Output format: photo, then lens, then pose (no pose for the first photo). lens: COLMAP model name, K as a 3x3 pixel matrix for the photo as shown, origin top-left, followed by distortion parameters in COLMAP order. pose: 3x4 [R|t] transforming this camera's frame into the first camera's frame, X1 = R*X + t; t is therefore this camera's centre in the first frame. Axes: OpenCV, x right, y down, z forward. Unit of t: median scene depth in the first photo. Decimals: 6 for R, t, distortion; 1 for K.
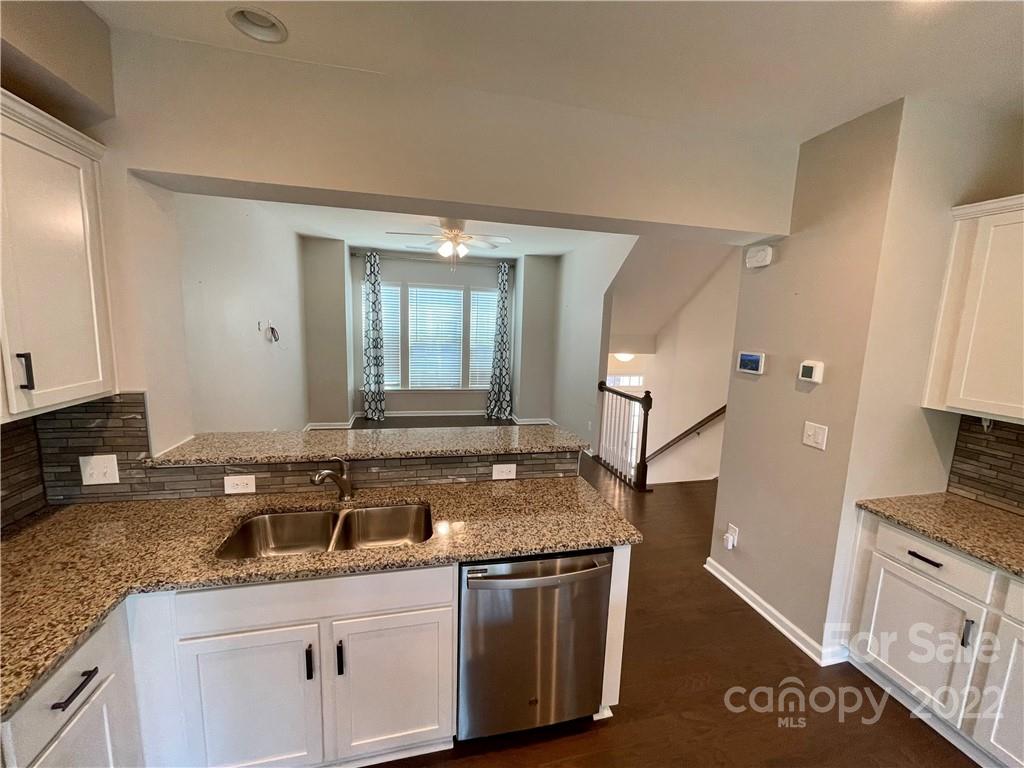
lens RADIAL K [[412.4, 0, 509.9], [0, 412.4, 379.7], [0, 0, 1]] dist [0.001517, 0.000253]
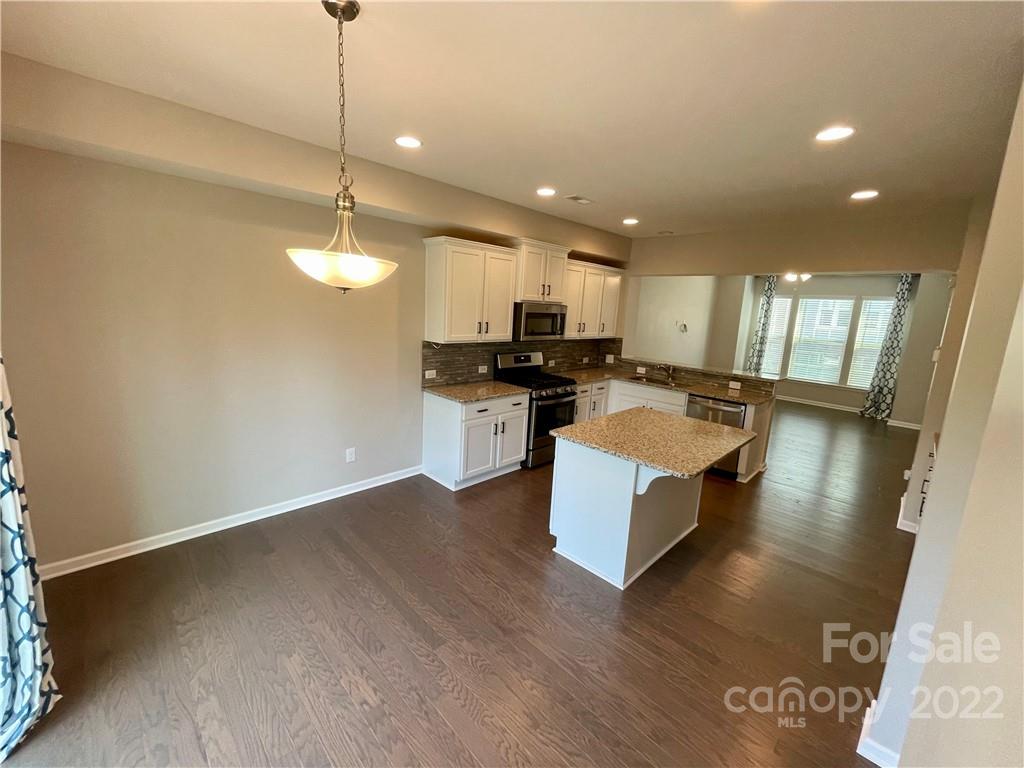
lens RADIAL K [[412.4, 0, 509.9], [0, 412.4, 379.7], [0, 0, 1]] dist [0.001517, 0.000253]
pose [[0.517953, 0.140610, -0.843773, 0.417445], [-0.154062, 0.985602, 0.069674, 0.074176], [0.841421, 0.093906, 0.532158, -0.420557]]
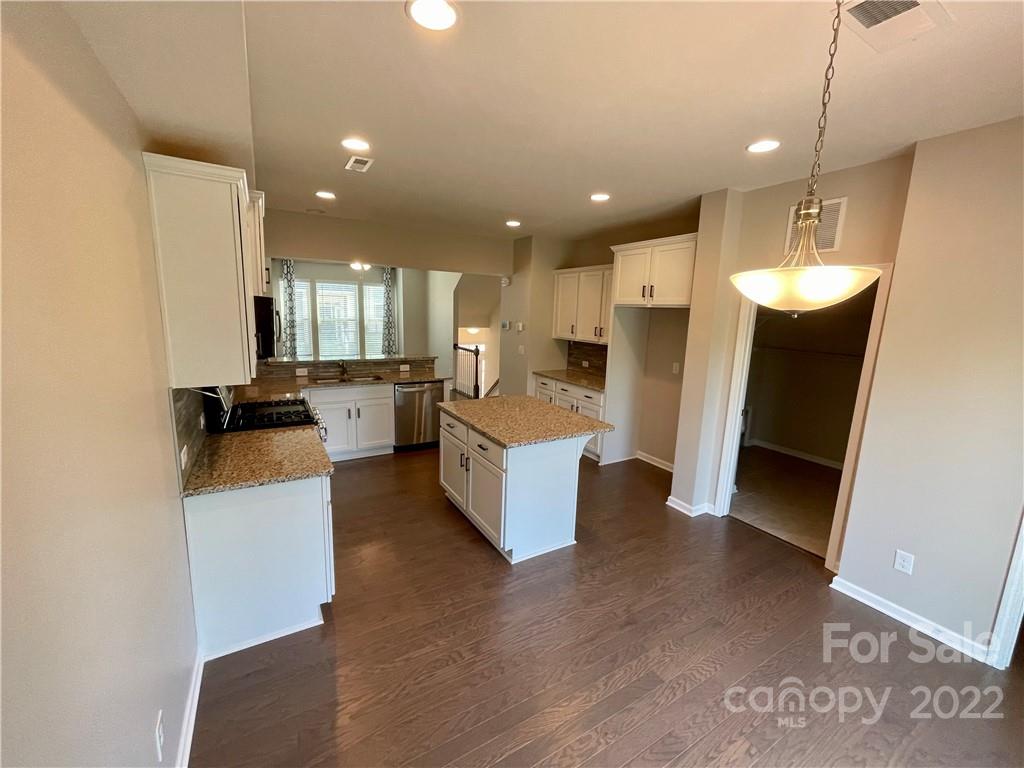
lens RADIAL K [[412.4, 0, 509.9], [0, 412.4, 379.7], [0, 0, 1]] dist [0.001517, 0.000253]
pose [[0.956702, -0.053815, 0.286052, -0.040666], [0.043525, 0.998160, 0.042212, 0.071182], [-0.287797, -0.027934, 0.957284, -0.533146]]
